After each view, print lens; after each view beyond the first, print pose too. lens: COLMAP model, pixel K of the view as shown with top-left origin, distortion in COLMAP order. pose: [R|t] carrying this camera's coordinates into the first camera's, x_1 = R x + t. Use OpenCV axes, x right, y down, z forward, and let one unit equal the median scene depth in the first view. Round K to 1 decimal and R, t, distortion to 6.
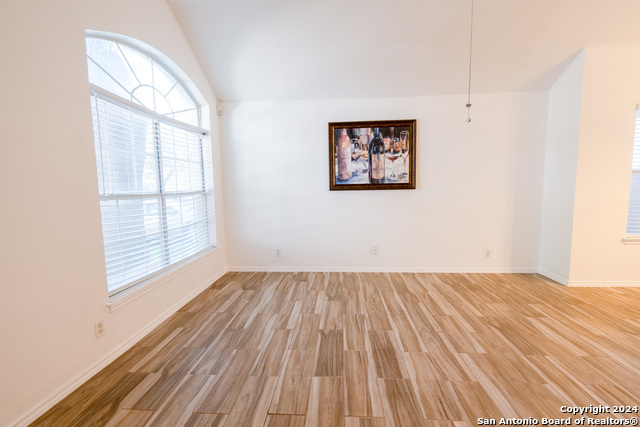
lens RADIAL K [[283.1, 0, 325.4], [0, 283.1, 213.3], [0, 0, 1]] dist [0.010041, -0.009403]
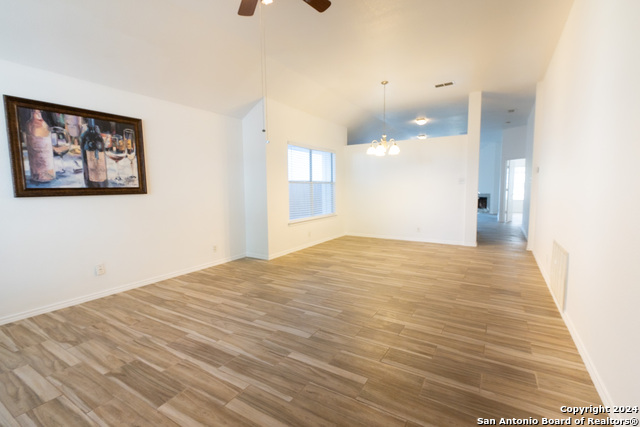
lens RADIAL K [[283.1, 0, 325.4], [0, 283.1, 213.3], [0, 0, 1]] dist [0.010041, -0.009403]
pose [[0.466783, -0.070520, 0.881556, -0.240164], [0.088359, 0.995547, 0.032852, -0.000365], [-0.879947, 0.062559, 0.470935, 0.046966]]
